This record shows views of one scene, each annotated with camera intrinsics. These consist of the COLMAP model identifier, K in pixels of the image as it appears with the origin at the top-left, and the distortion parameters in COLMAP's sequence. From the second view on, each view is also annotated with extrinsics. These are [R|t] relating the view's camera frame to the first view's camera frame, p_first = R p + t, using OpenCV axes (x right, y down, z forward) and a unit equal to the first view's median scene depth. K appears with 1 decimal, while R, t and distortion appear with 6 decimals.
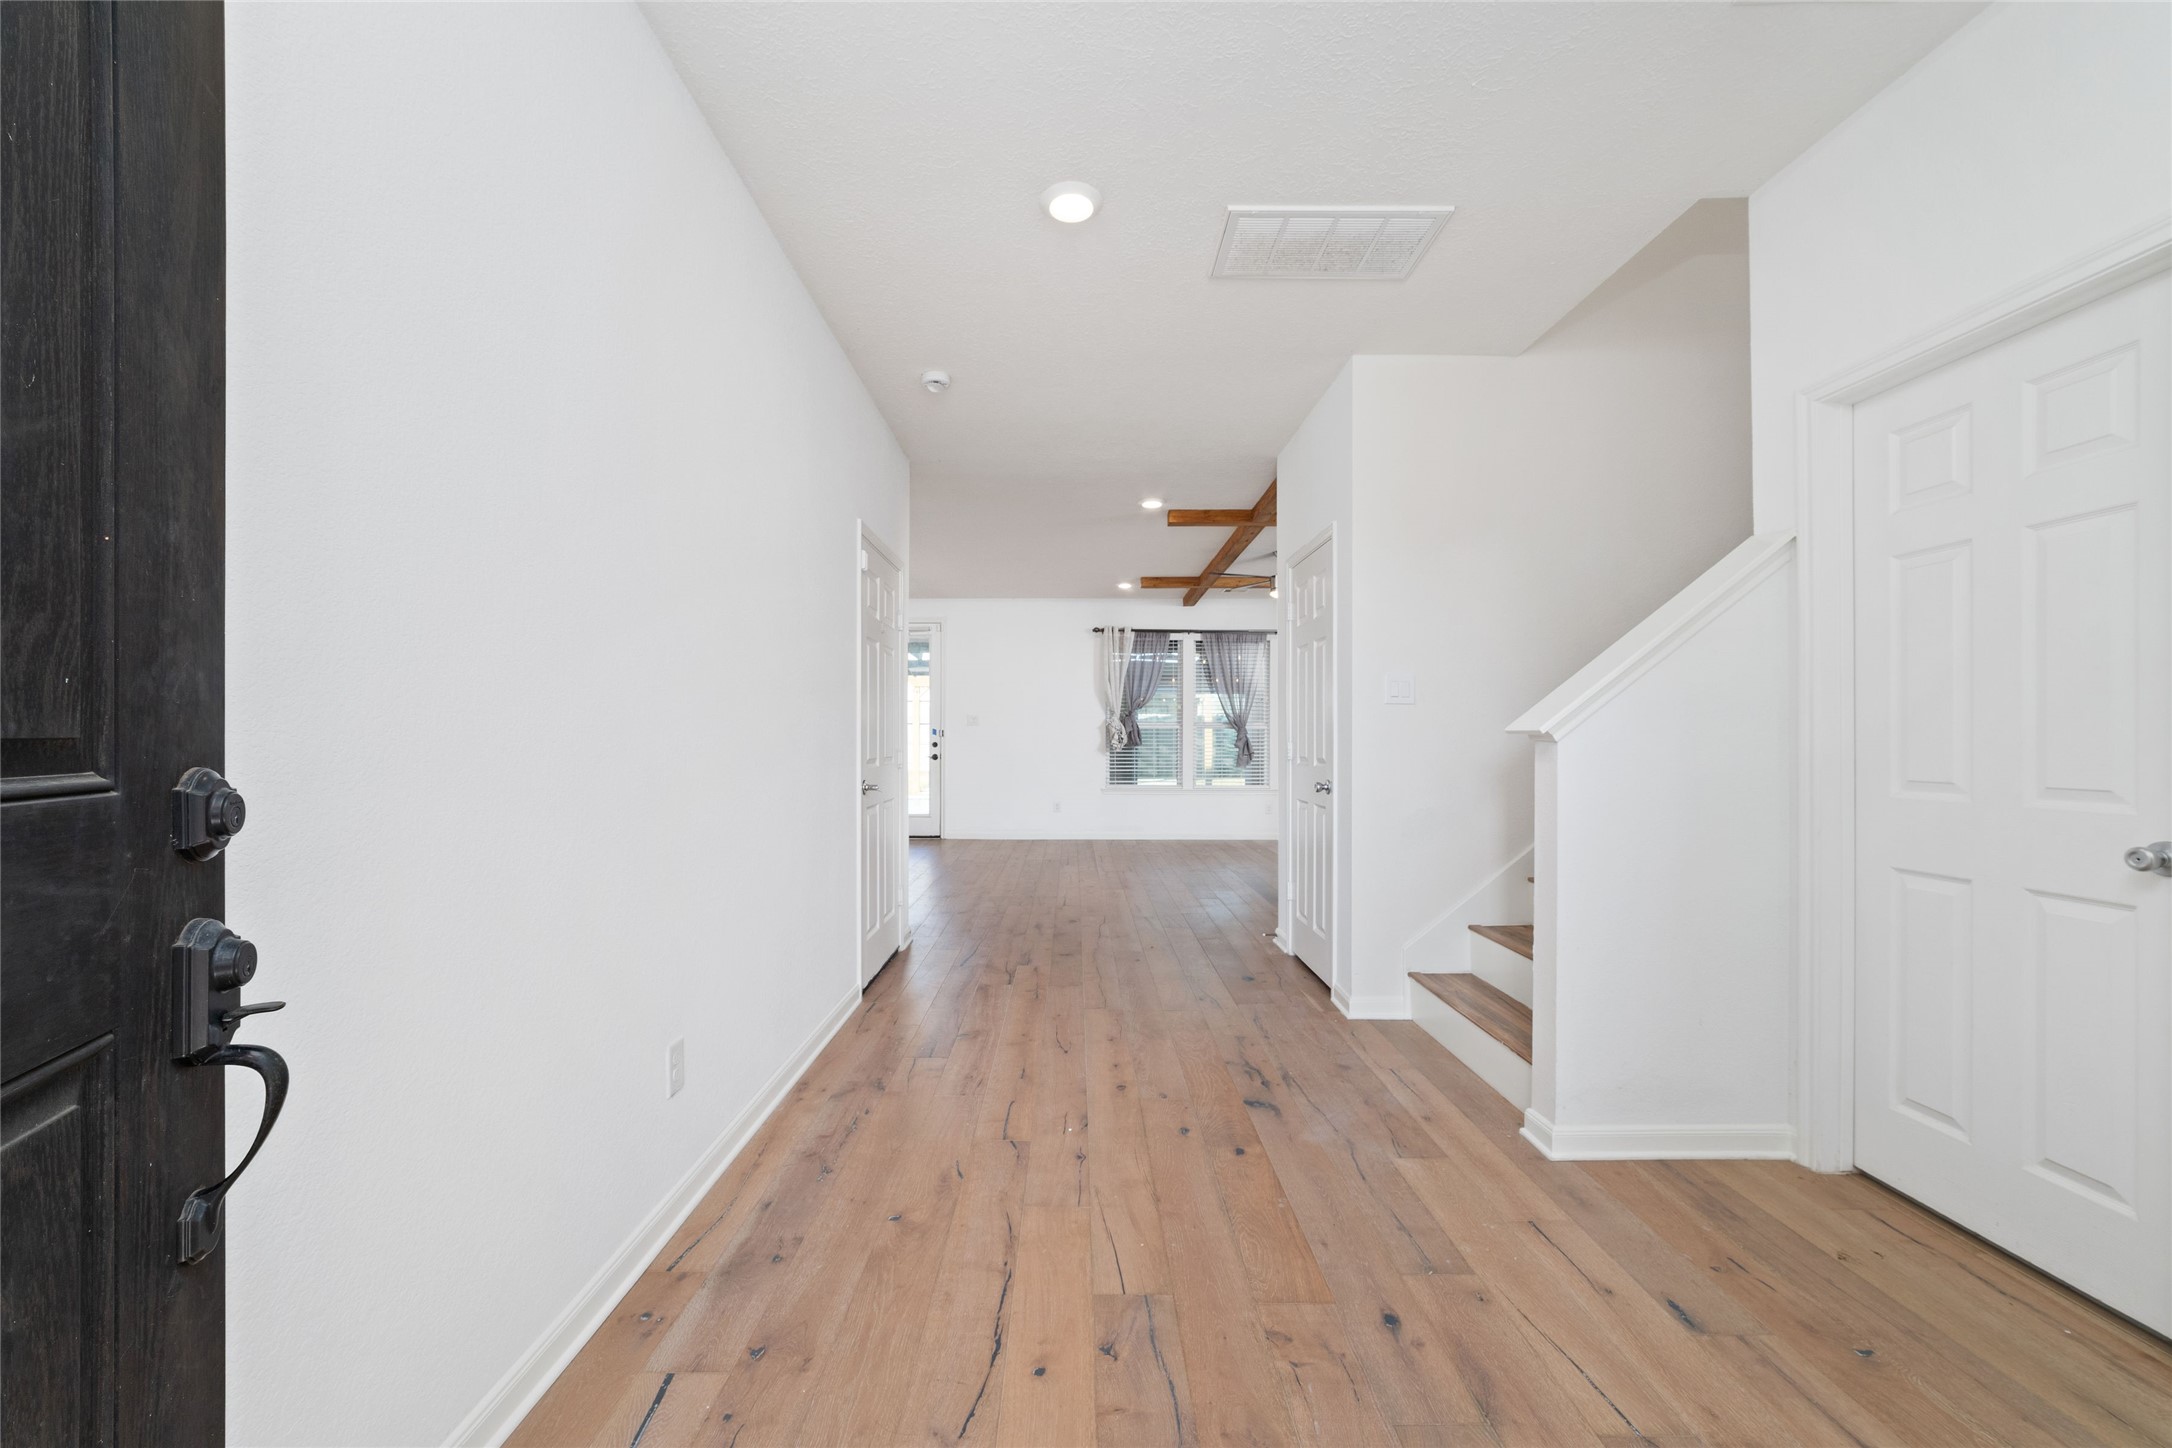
lens RADIAL K [[839.1, 0, 1080.8], [0, 839.1, 730.9], [0, 0, 1]] dist [-0.019441, 0.008290]
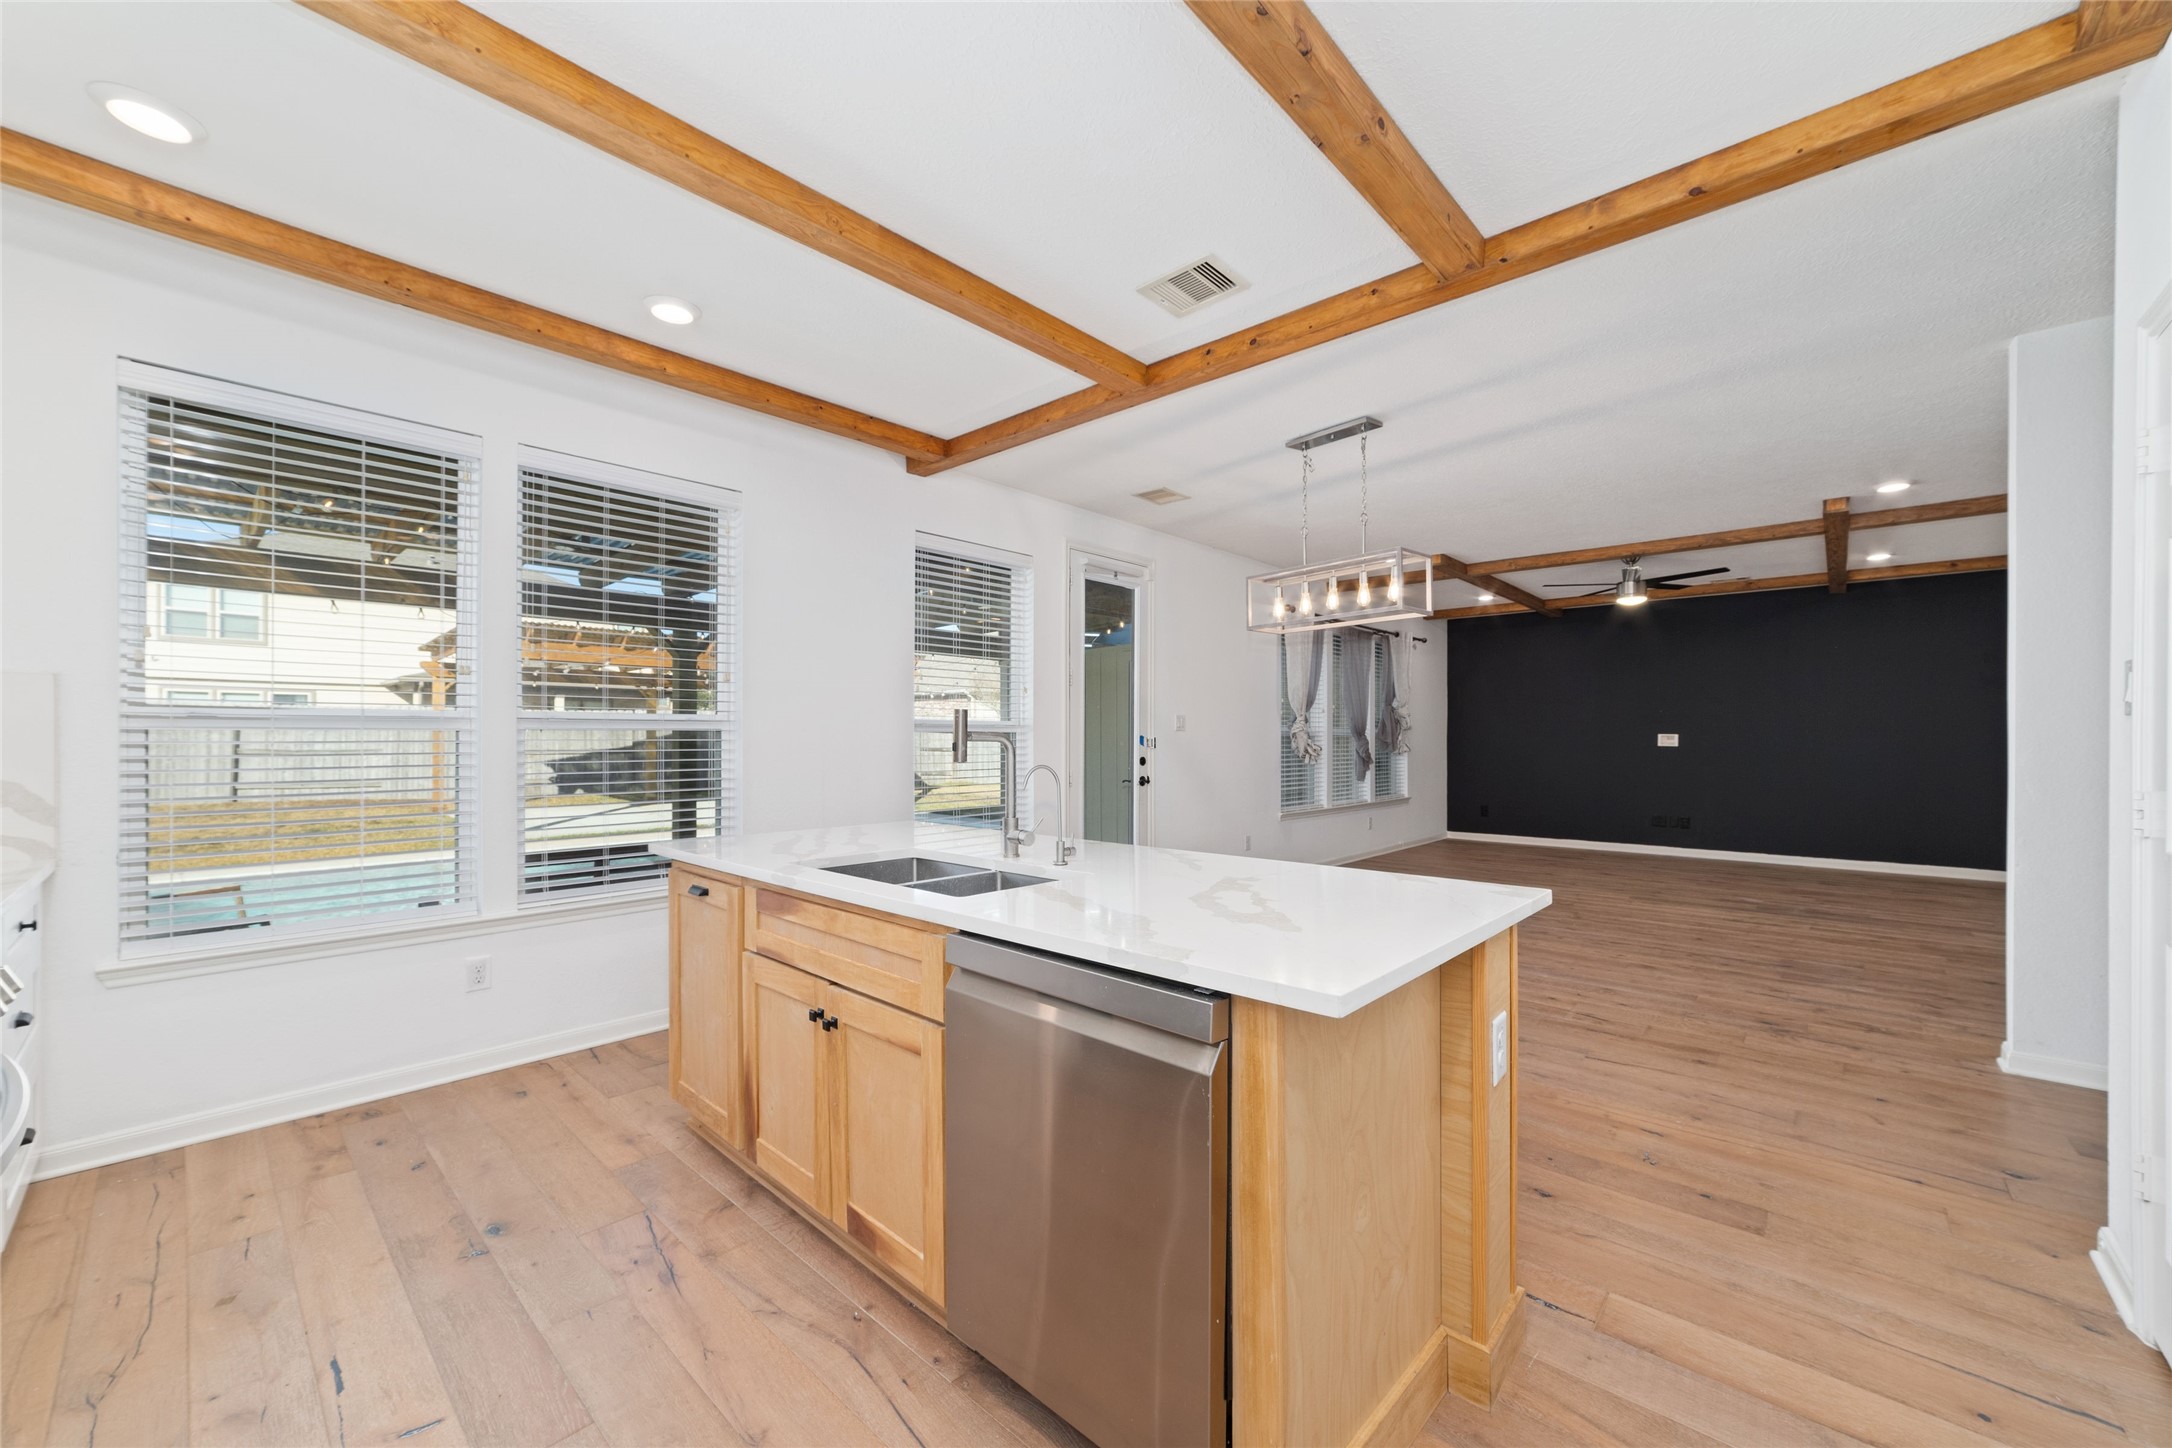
lens RADIAL K [[840.1, 0, 1097.4], [0, 840.1, 735.9], [0, 0, 1]] dist [-0.000310, 0.000183]
pose [[0.667548, 0.004523, 0.744553, -0.667799], [-0.008697, 0.999961, 0.001724, -0.003073], [-0.744516, -0.007626, 0.667561, 0.614172]]
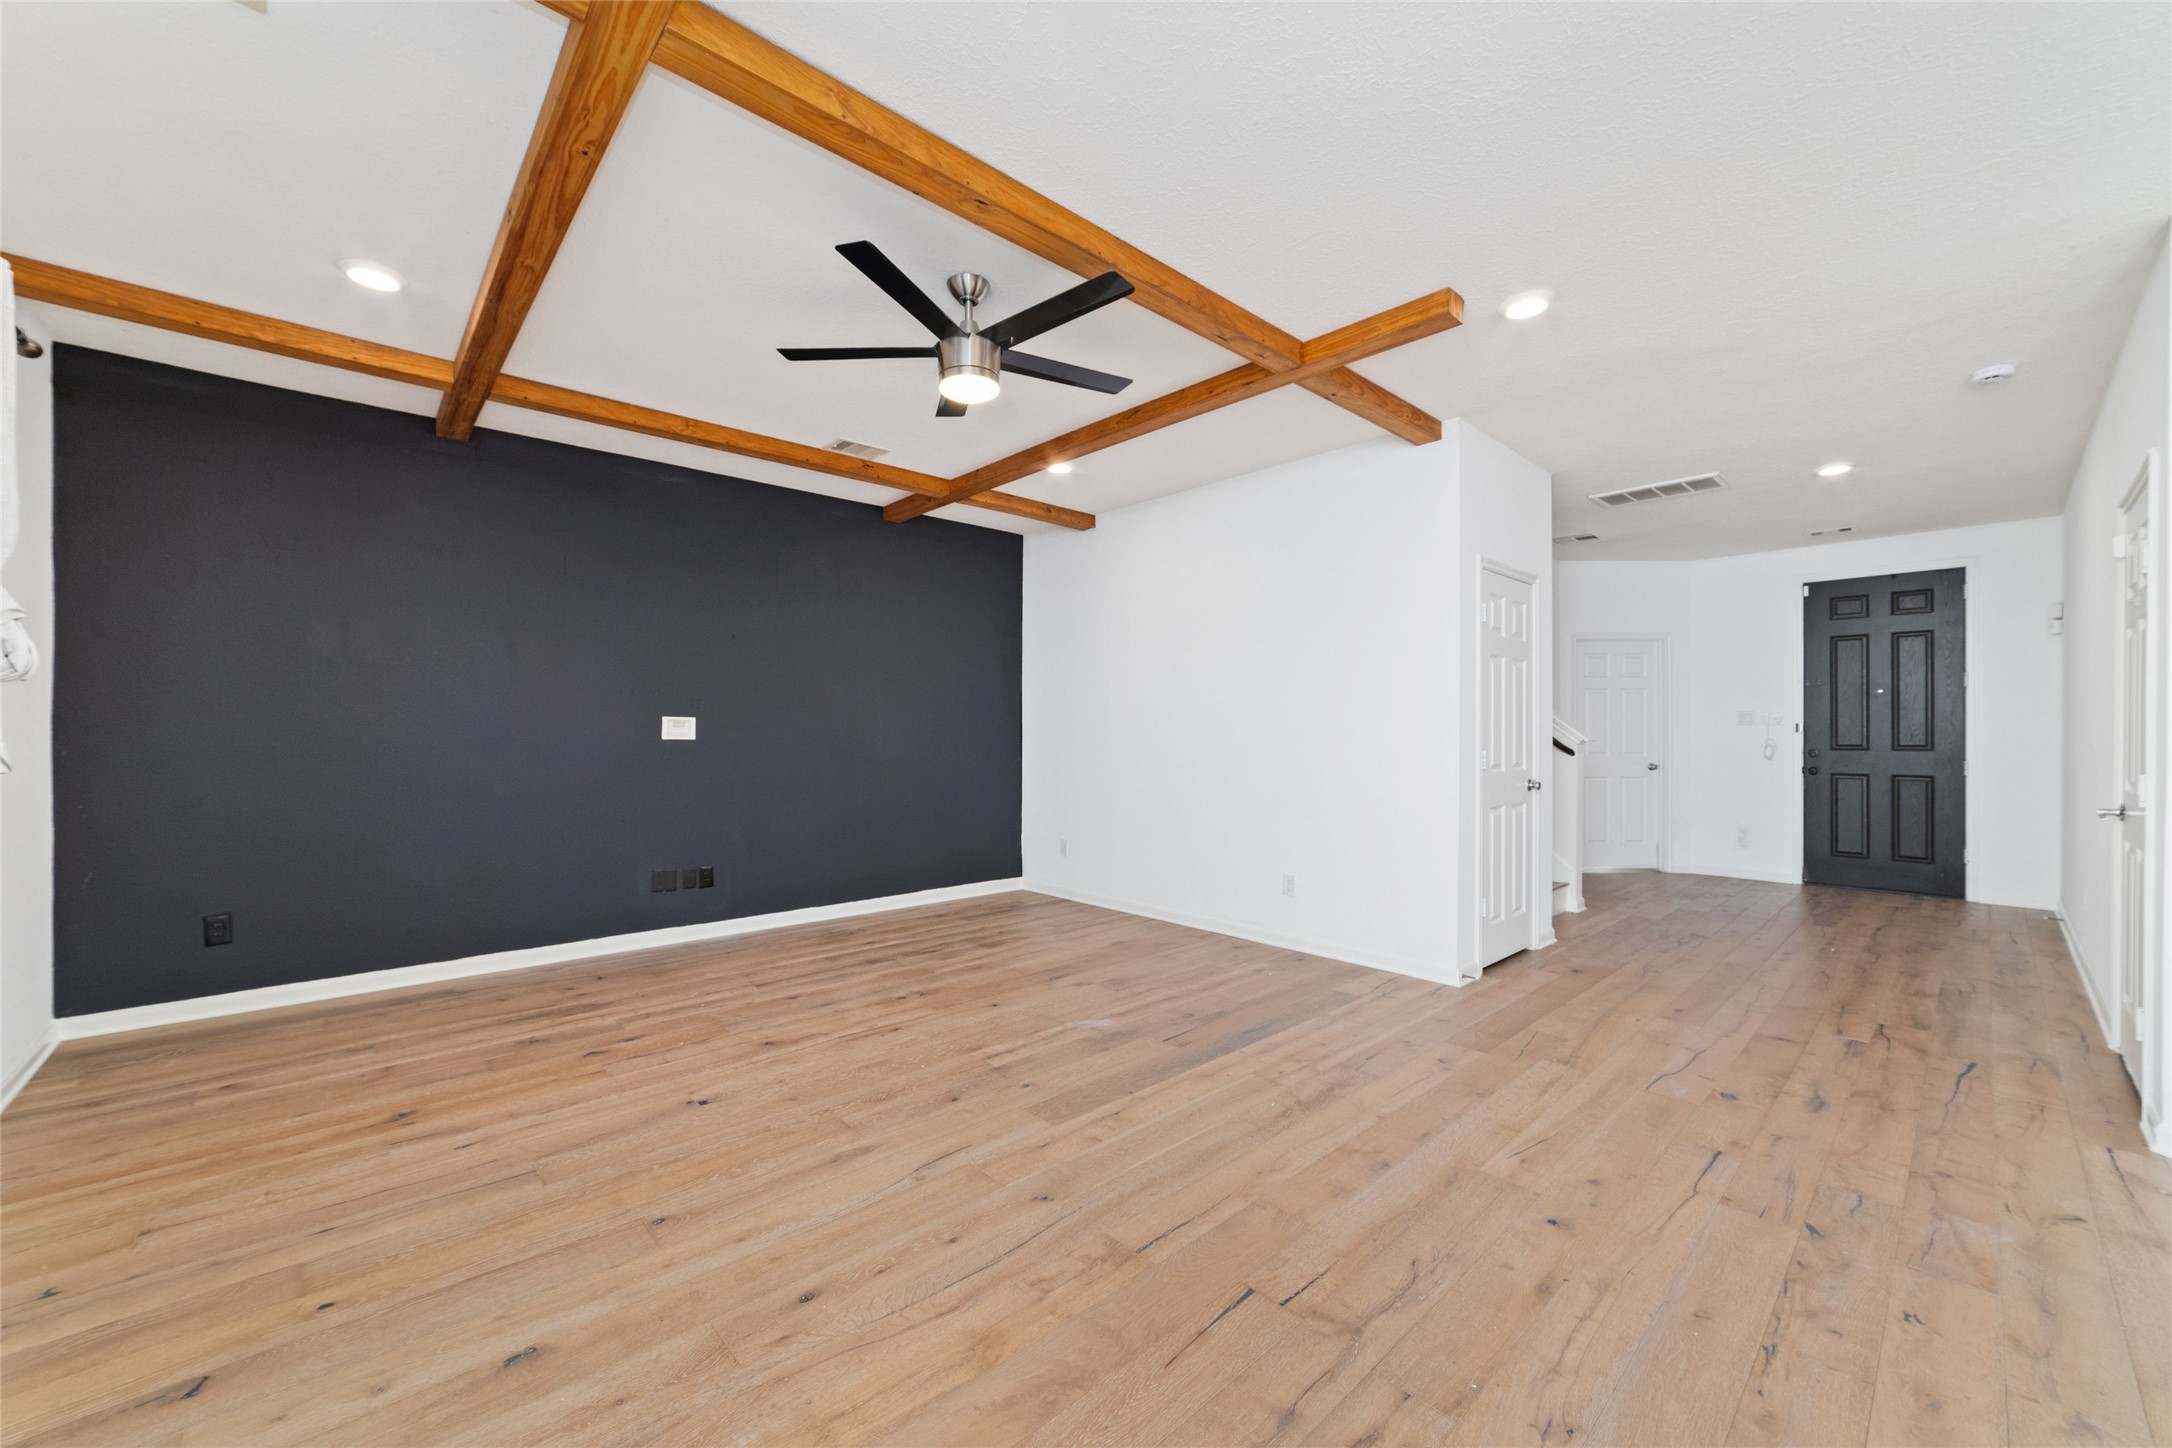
lens RADIAL K [[838.2, 0, 1084.3], [0, 838.2, 737.1], [0, 0, 1]] dist [-0.018780, 0.006325]
pose [[-0.671699, -0.005822, 0.740802, -0.069310], [-0.008870, 0.999961, -0.000184, 0.000780], [-0.740771, -0.006694, -0.671724, 0.925936]]
